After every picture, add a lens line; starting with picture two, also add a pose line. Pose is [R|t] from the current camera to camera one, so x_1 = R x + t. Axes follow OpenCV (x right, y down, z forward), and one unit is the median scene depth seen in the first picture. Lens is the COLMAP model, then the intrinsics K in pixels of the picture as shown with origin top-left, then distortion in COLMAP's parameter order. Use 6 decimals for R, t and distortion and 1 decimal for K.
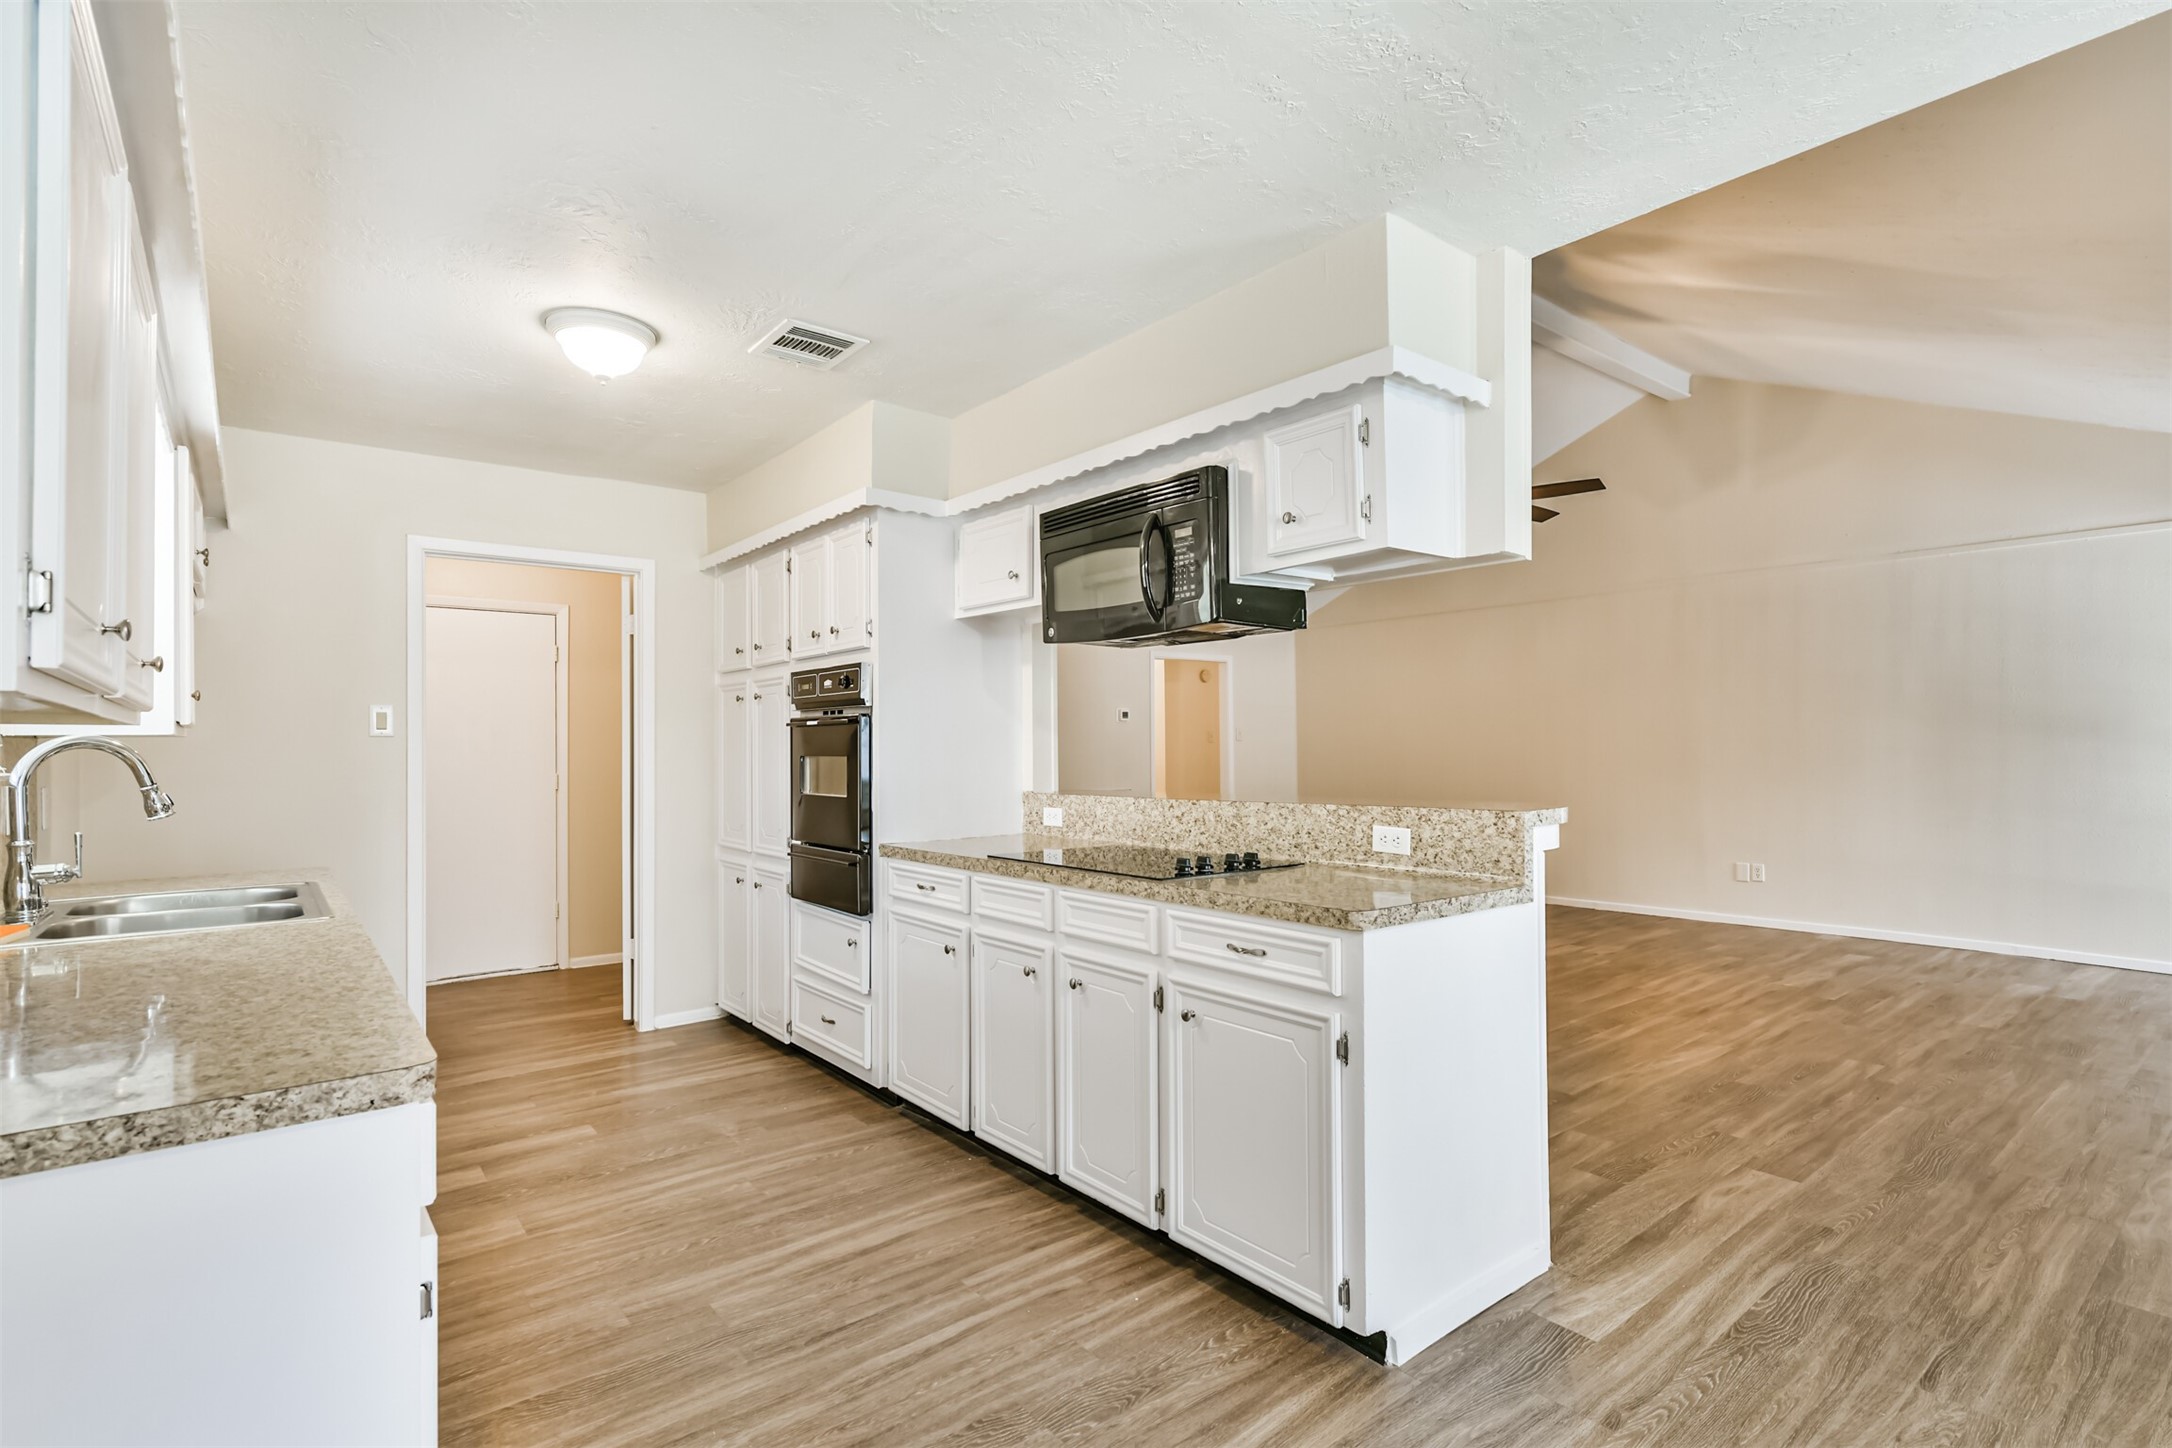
lens RADIAL K [[1024.6, 0, 1090.0], [0, 1024.6, 737.5], [0, 0, 1]] dist [-0.002459, -0.000477]
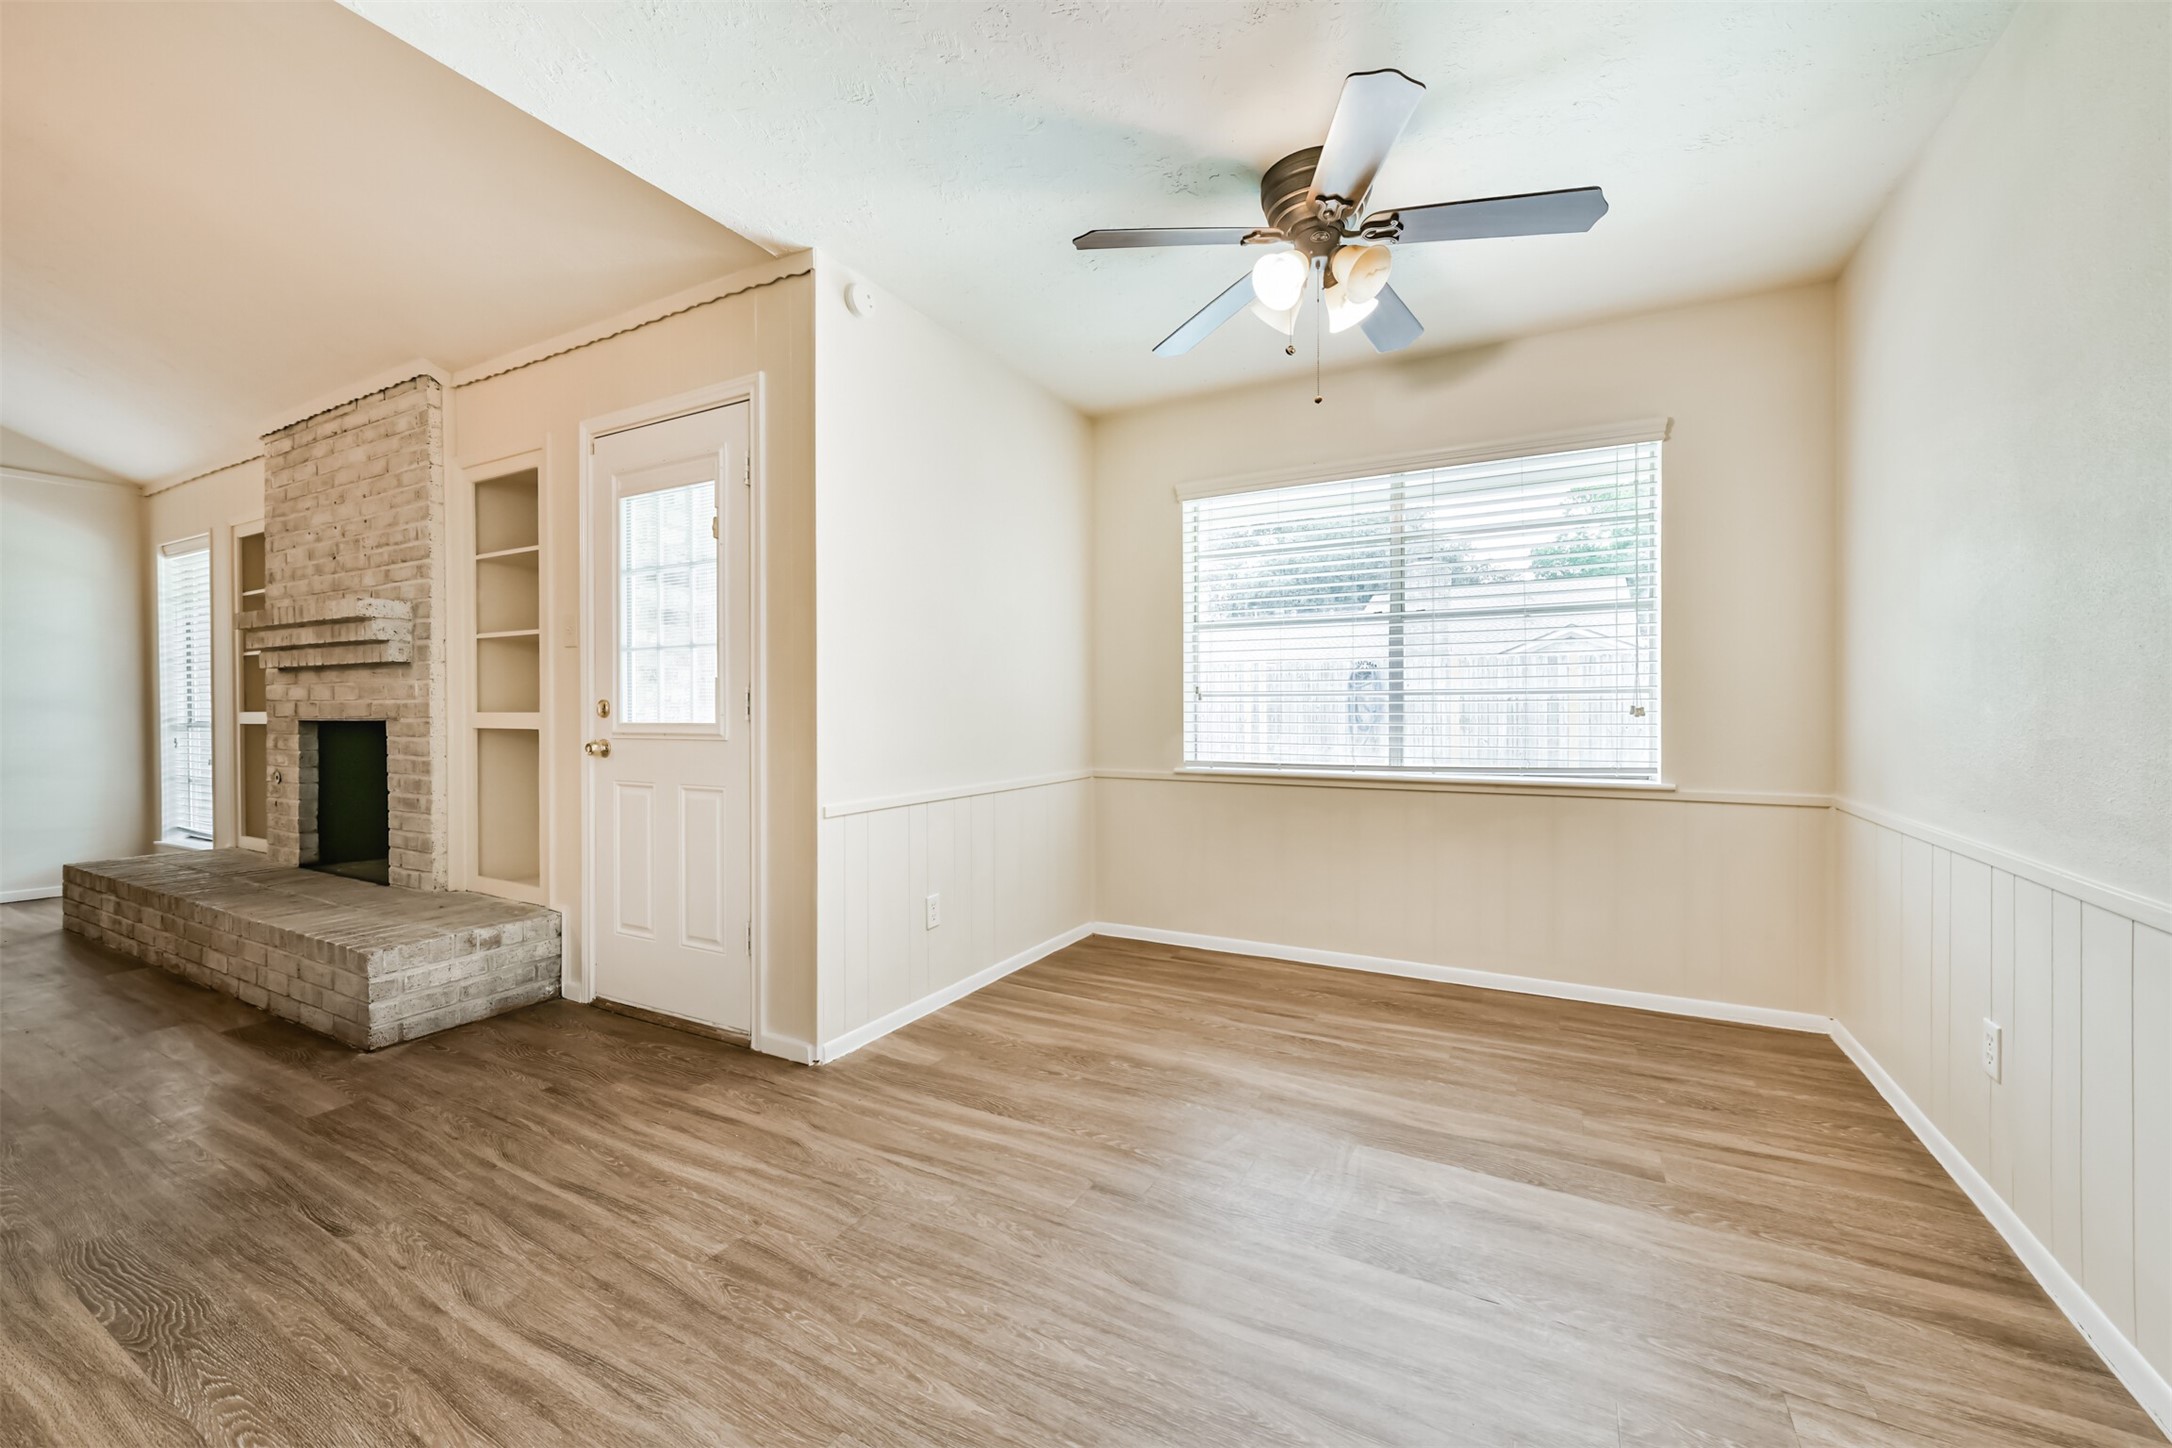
lens RADIAL K [[855.0, 0, 1093.1], [0, 855.0, 711.4], [0, 0, 1]] dist [0.007499, 0.000176]
pose [[-0.384093, 0.003126, 0.923289, -0.170462], [-0.005333, 0.999970, -0.005605, 0.057571], [-0.923279, -0.007077, -0.384065, 0.367162]]
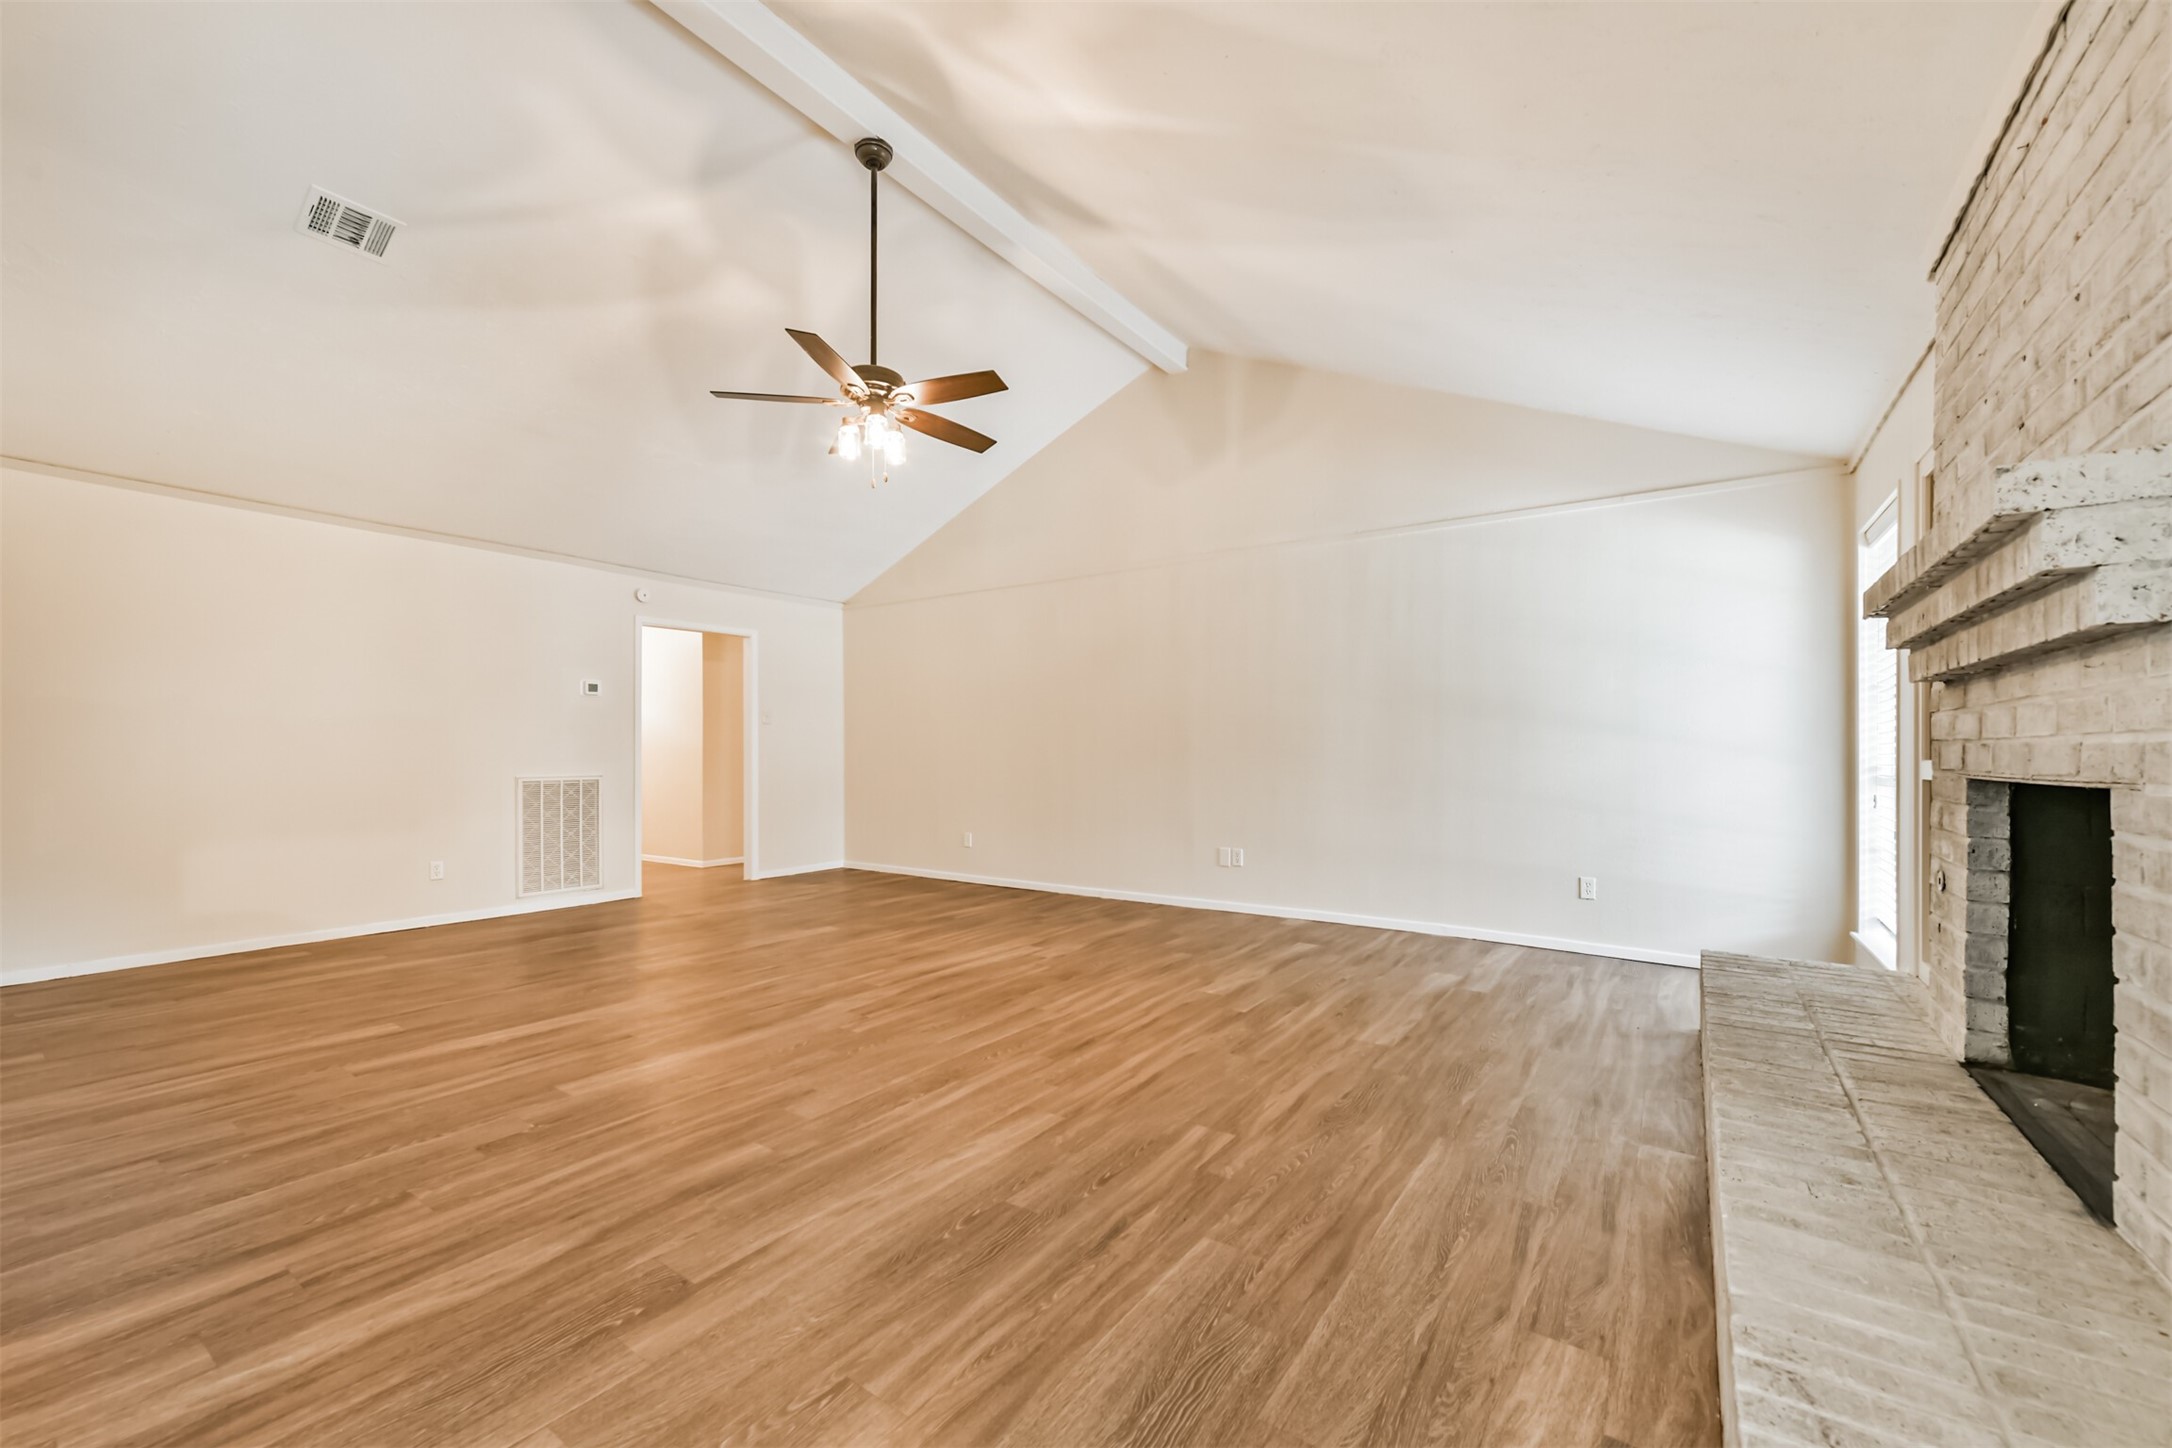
lens RADIAL K [[856.8, 0, 1093.4], [0, 856.8, 756.5], [0, 0, 1]] dist [0.001529, 0.000095]
pose [[0.957505, 0.006399, 0.288344, 0.580808], [-0.010737, 0.999852, 0.013467, 0.052220], [-0.288216, -0.015991, 0.957432, 0.519963]]
